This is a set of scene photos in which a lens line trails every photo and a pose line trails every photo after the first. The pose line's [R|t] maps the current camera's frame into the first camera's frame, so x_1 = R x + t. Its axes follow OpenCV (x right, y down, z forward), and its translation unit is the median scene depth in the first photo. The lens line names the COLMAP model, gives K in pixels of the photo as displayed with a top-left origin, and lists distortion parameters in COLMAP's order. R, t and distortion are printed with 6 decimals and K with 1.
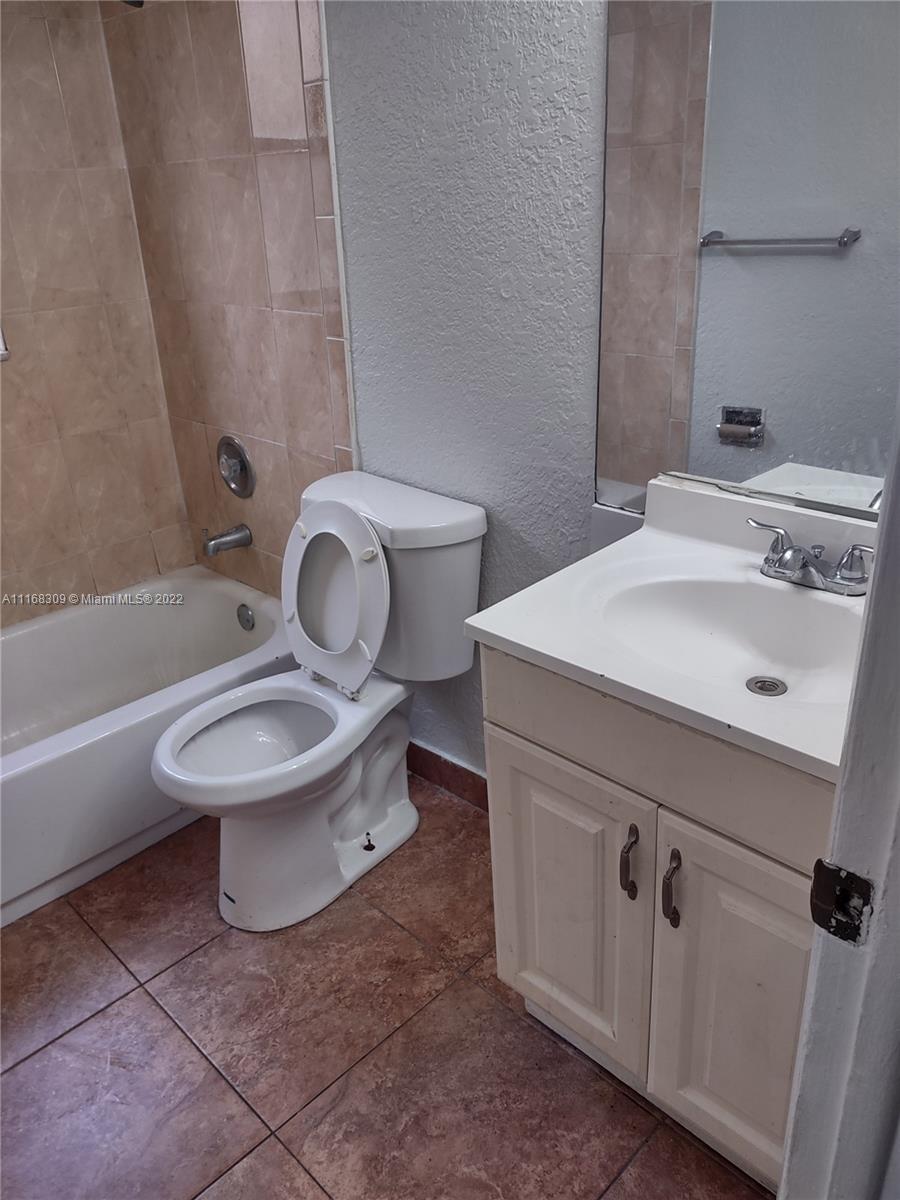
lens RADIAL K [[897.6, 0, 441.8], [0, 897.6, 603.5], [0, 0, 1]] dist [0.058014, -0.077390]
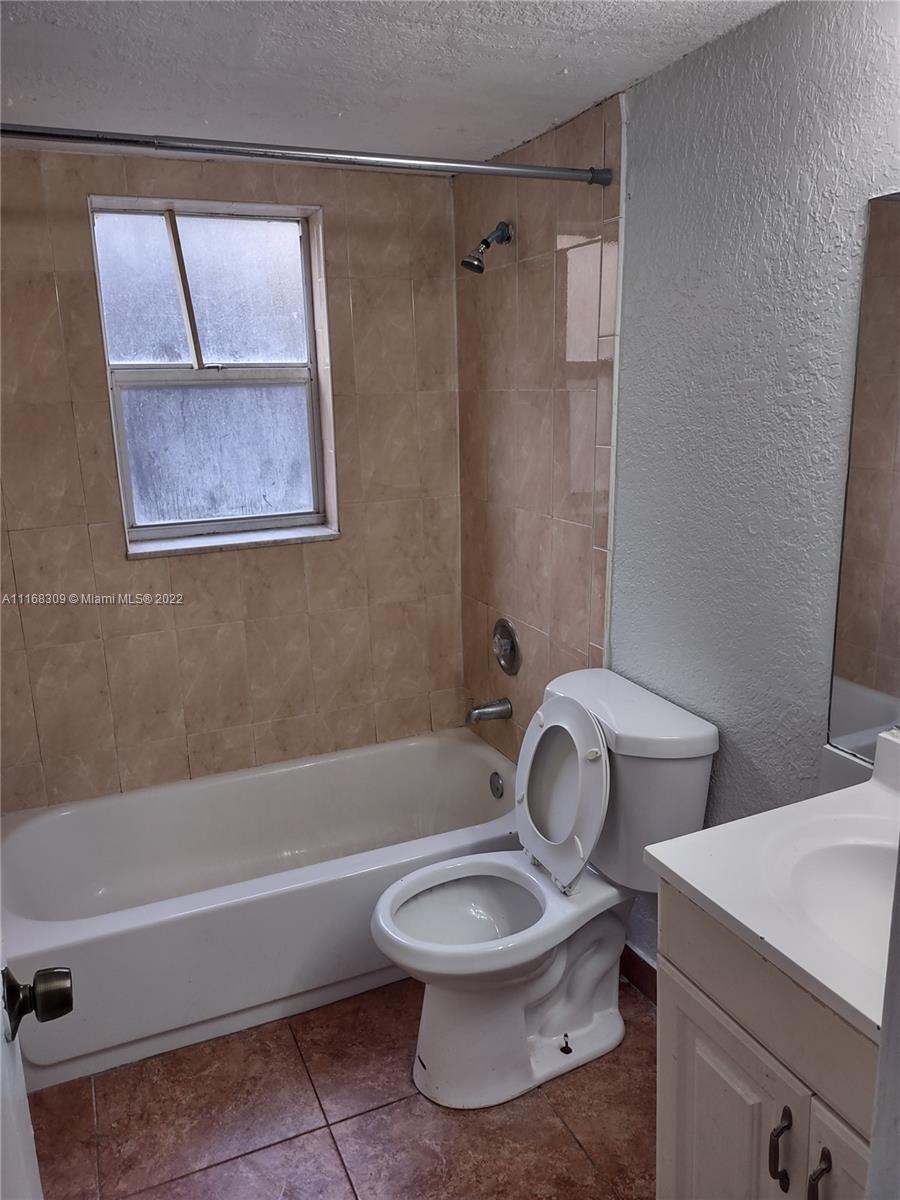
lens RADIAL K [[897.6, 0, 448.4], [0, 897.6, 595.3], [0, 0, 1]] dist [0.058014, -0.077390]
pose [[0.931579, 0.103449, -0.348509, 0.101371], [-0.163159, 0.975658, -0.146525, -0.051660], [0.324868, 0.193362, 0.925782, -0.061087]]
